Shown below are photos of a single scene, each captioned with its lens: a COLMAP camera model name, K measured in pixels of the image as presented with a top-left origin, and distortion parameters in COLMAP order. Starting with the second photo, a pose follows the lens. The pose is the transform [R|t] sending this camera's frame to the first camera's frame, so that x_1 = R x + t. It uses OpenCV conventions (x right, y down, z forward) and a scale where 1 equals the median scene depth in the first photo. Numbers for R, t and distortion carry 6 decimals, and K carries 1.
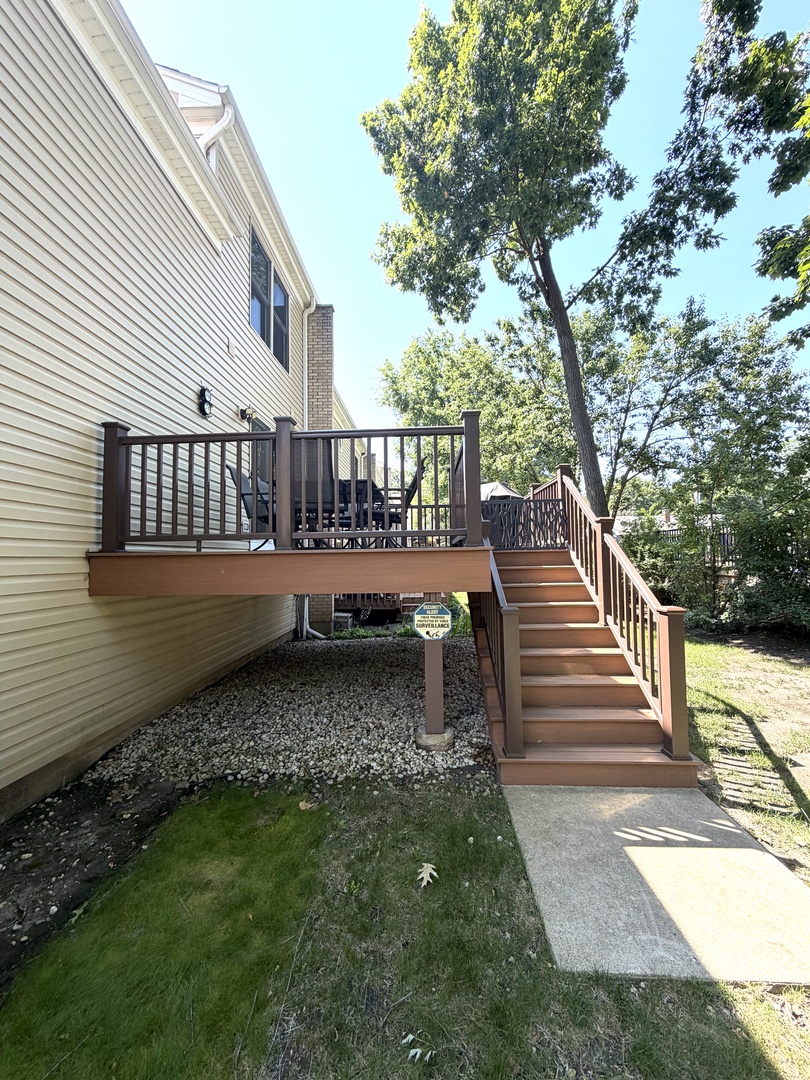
lens RADIAL K [[429.6, 0, 406.5], [0, 429.6, 537.7], [0, 0, 1]] dist [0.000011, 0.000400]
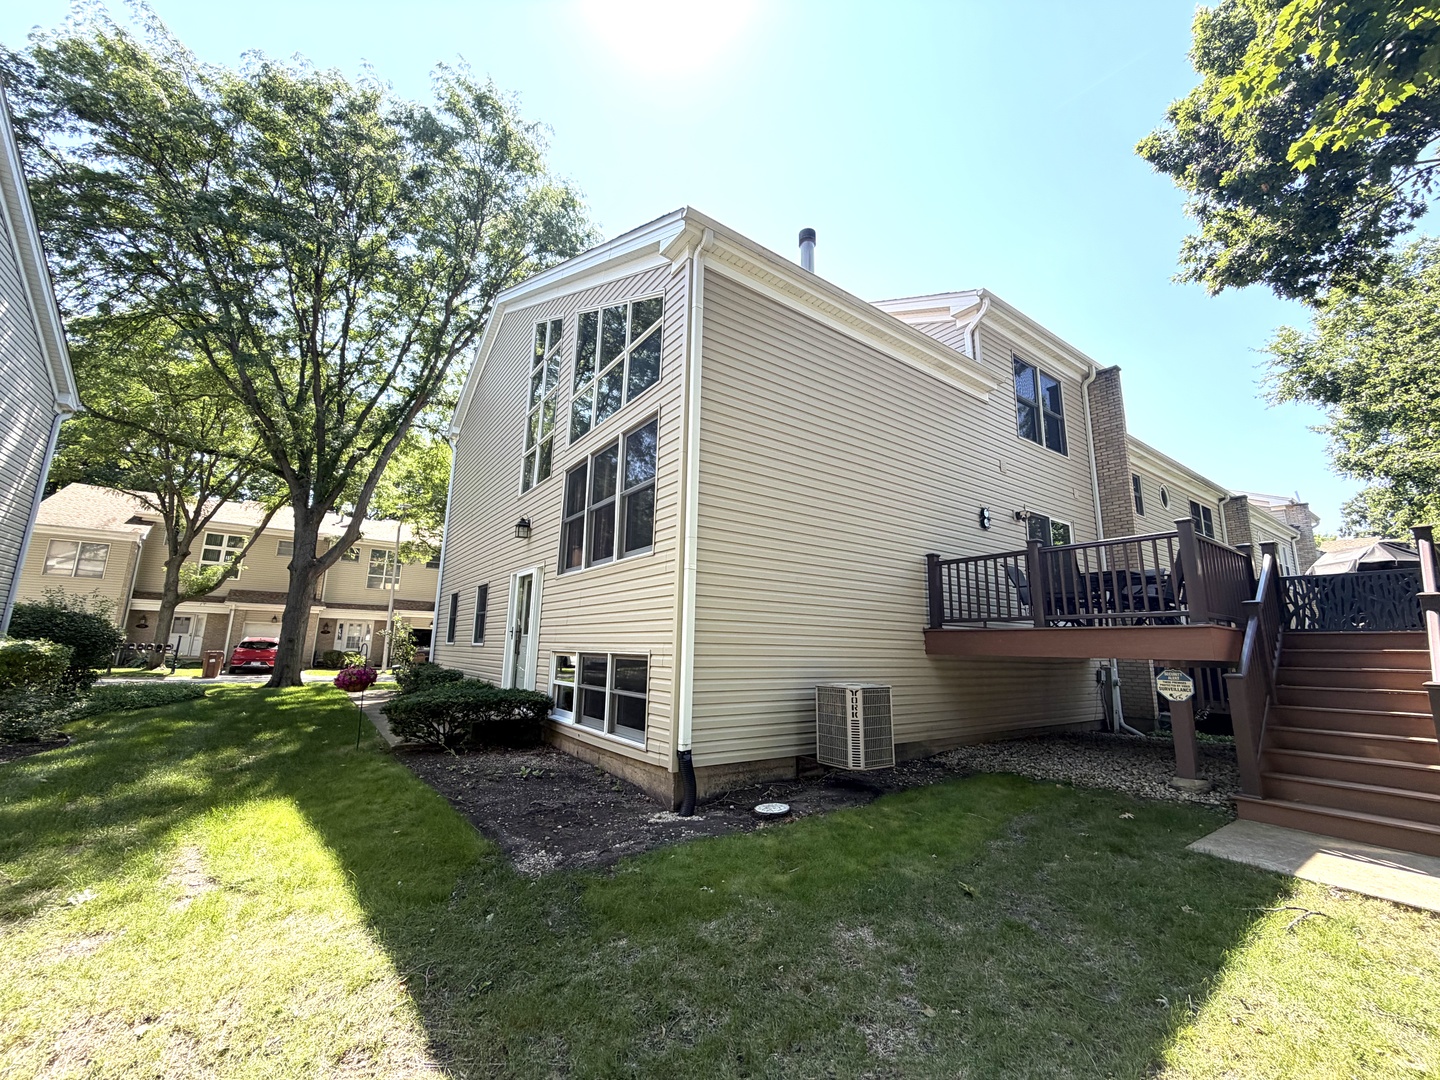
lens RADIAL K [[572.8, 0, 719.1], [0, 572.8, 535.7], [0, 0, 1]] dist [0.000011, 0.000400]
pose [[0.616107, -0.125255, -0.777640, 0.484401], [0.005553, 0.987941, -0.154729, 0.012841], [0.787643, 0.091011, 0.609373, -0.887450]]
